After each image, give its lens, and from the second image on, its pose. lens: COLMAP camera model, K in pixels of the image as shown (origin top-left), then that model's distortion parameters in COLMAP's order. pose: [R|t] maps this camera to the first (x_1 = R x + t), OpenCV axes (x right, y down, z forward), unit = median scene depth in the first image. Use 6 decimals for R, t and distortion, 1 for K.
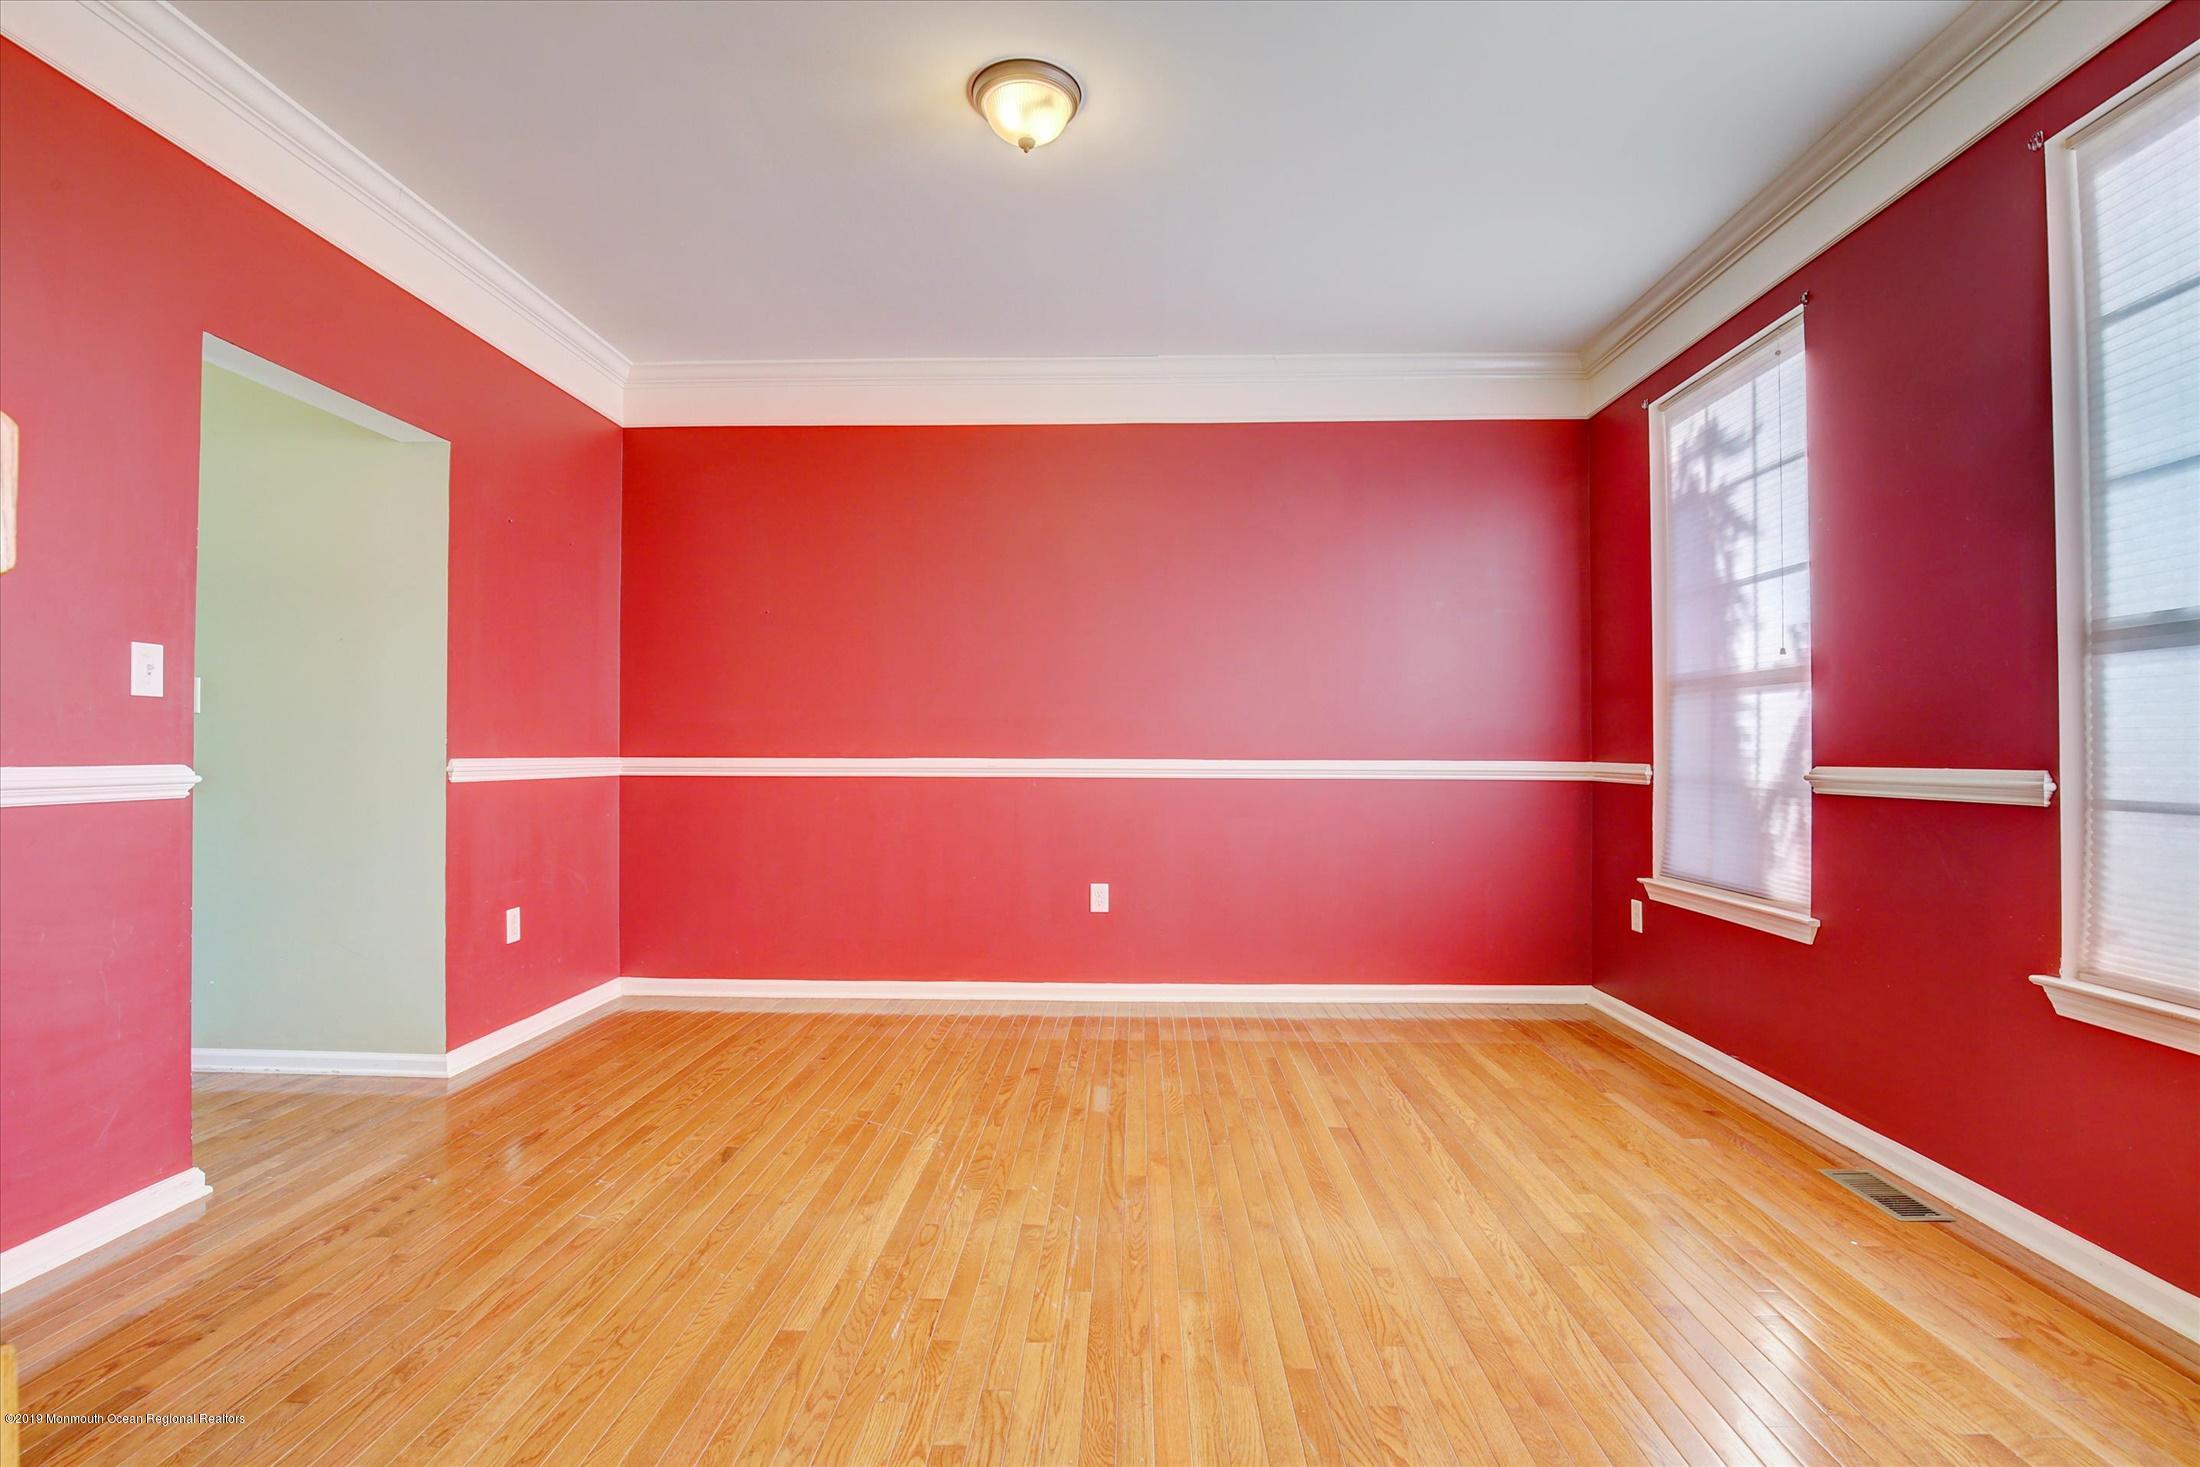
lens RADIAL K [[1027.7, 0, 1091.3], [0, 1027.7, 739.9], [0, 0, 1]] dist [-0.029830, 0.003601]
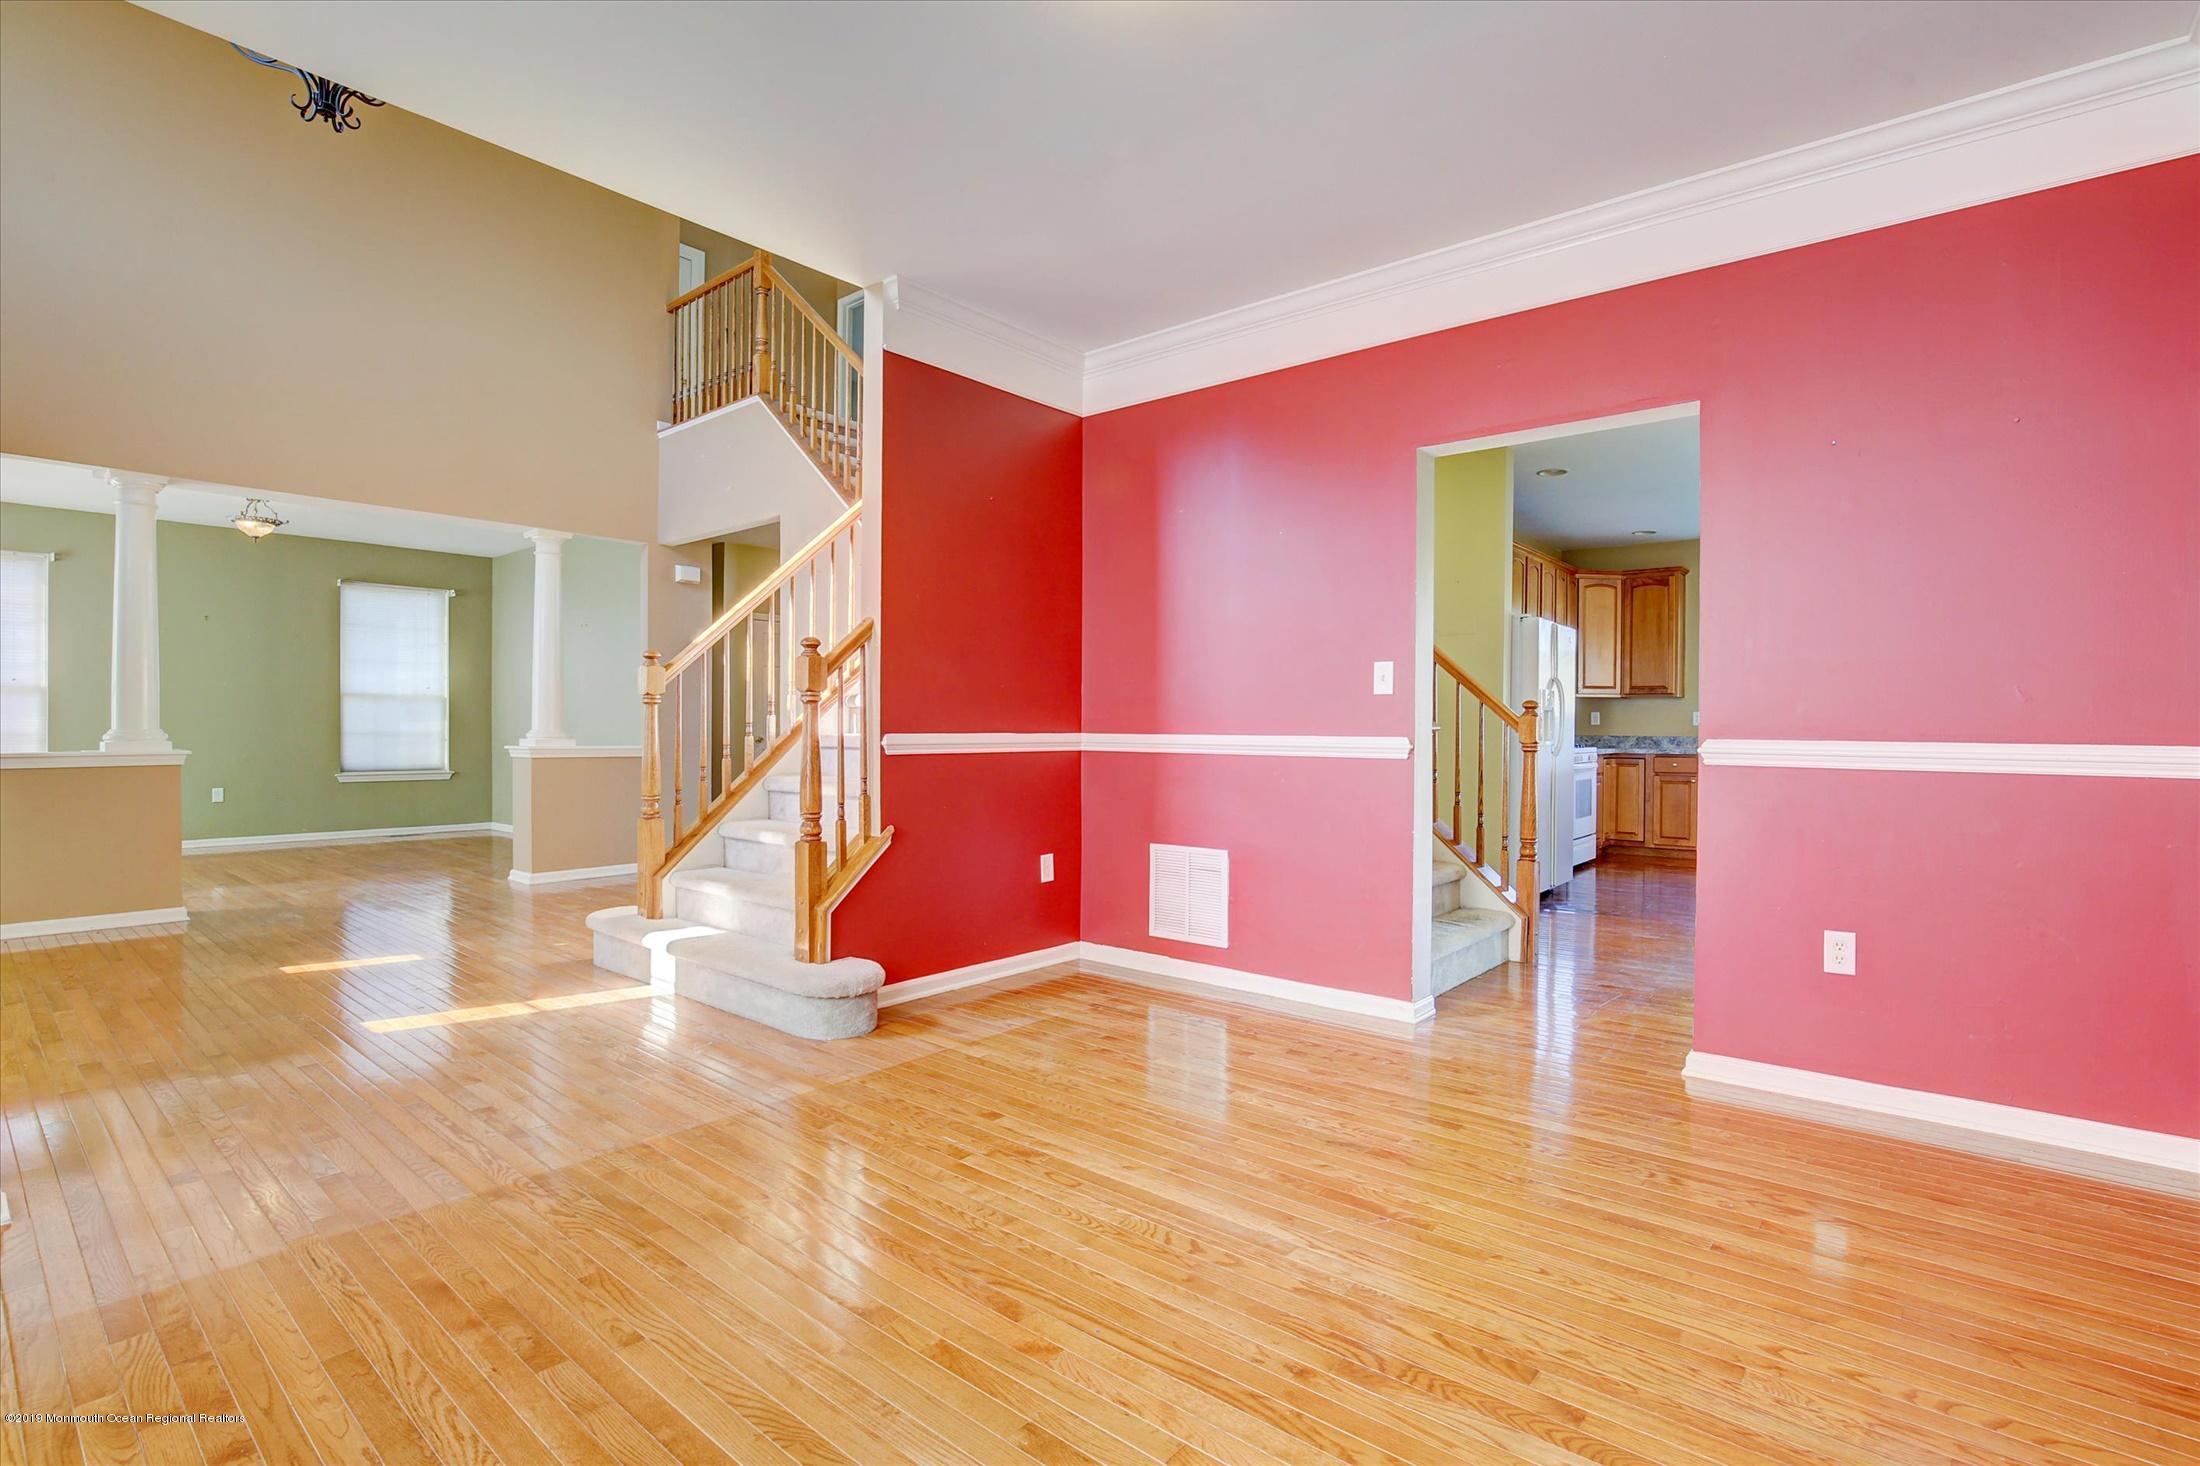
lens RADIAL K [[1027.7, 0, 1107.0], [0, 1027.7, 734.2], [0, 0, 1]] dist [-0.029830, 0.003601]
pose [[-0.609254, 0.001662, -0.792973, 0.584103], [0.002414, 0.999997, 0.000242, 0.017931], [0.792972, -0.001767, -0.609256, 1.503487]]
